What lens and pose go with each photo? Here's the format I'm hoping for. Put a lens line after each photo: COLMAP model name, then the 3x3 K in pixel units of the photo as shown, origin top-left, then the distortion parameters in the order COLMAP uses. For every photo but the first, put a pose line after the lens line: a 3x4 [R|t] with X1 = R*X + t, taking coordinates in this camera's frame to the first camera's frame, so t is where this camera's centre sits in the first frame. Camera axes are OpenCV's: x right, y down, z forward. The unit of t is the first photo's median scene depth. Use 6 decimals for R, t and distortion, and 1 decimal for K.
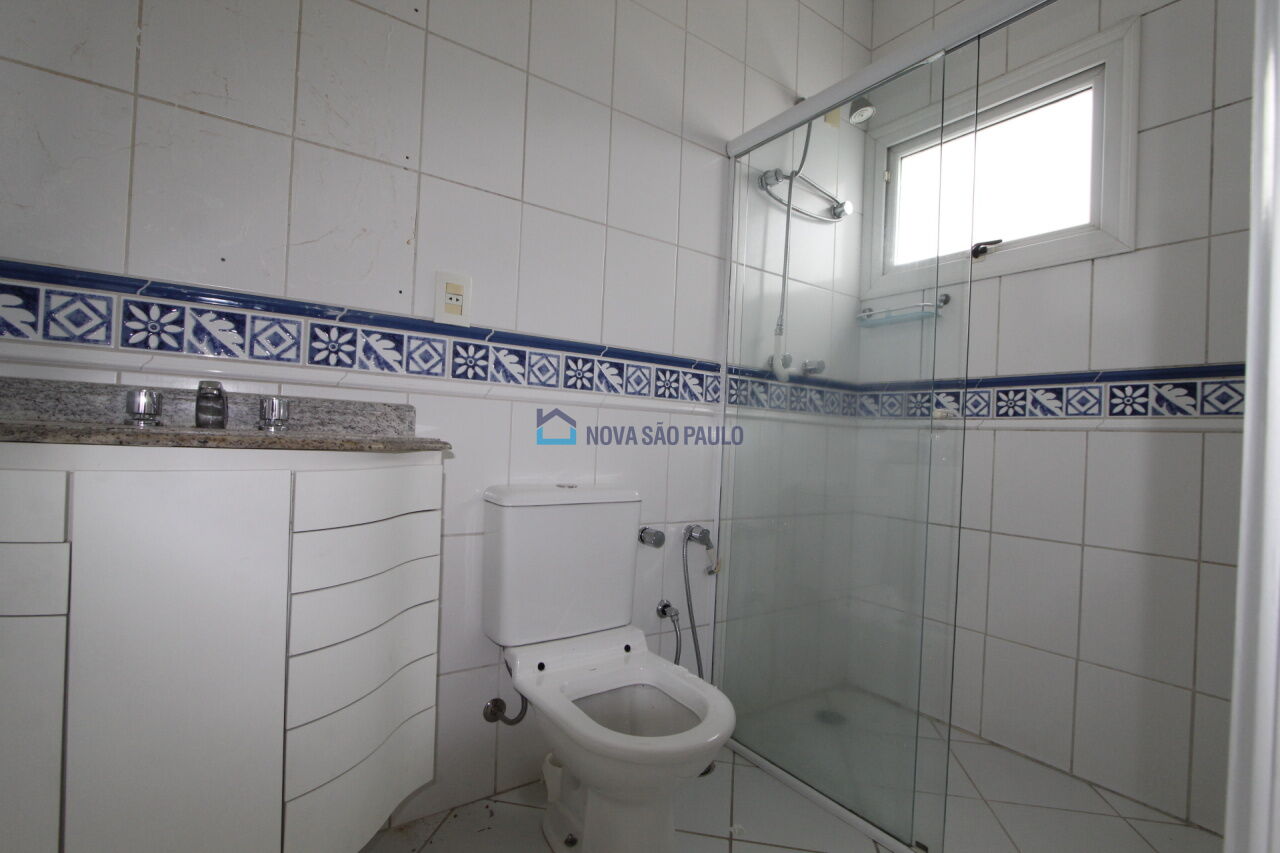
lens RADIAL K [[587.7, 0, 635.5], [0, 587.7, 433.2], [0, 0, 1]] dist [-0.019995, 0.003185]
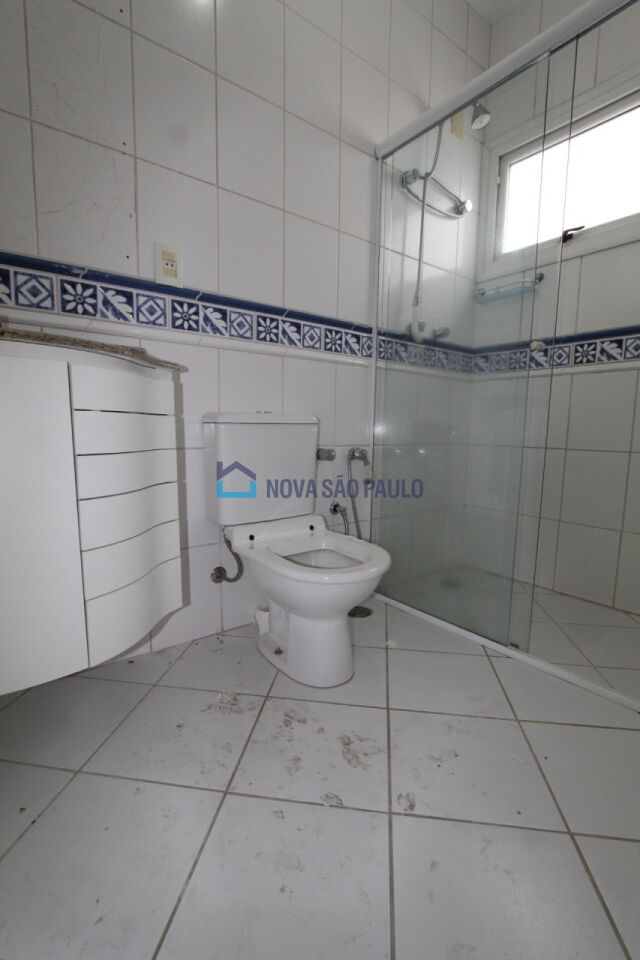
lens RADIAL K [[440.8, 0, 320.1], [0, 440.8, 486.2], [0, 0, 1]] dist [-0.019995, 0.003185]
pose [[0.998640, -0.033802, 0.039684, -0.030745], [0.028049, 0.990103, 0.137508, 0.118618], [-0.043940, -0.136208, 0.989705, -0.031259]]
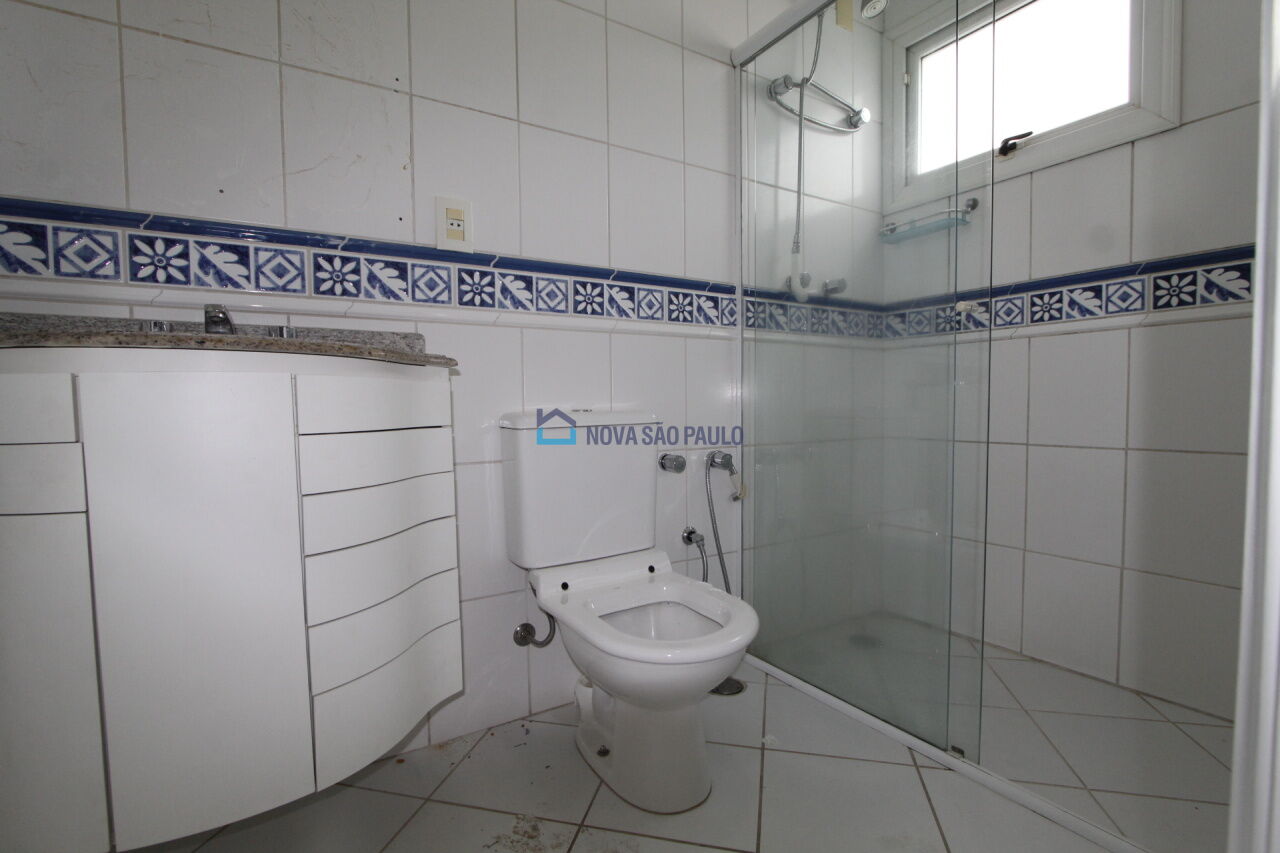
lens RADIAL K [[587.7, 0, 637.0], [0, 587.7, 433.8], [0, 0, 1]] dist [-0.019995, 0.003185]
pose [[0.996953, -0.053301, -0.056954, 0.029577], [0.056404, 0.996929, 0.054334, 0.078184], [0.053883, -0.057381, 0.996897, 0.012847]]
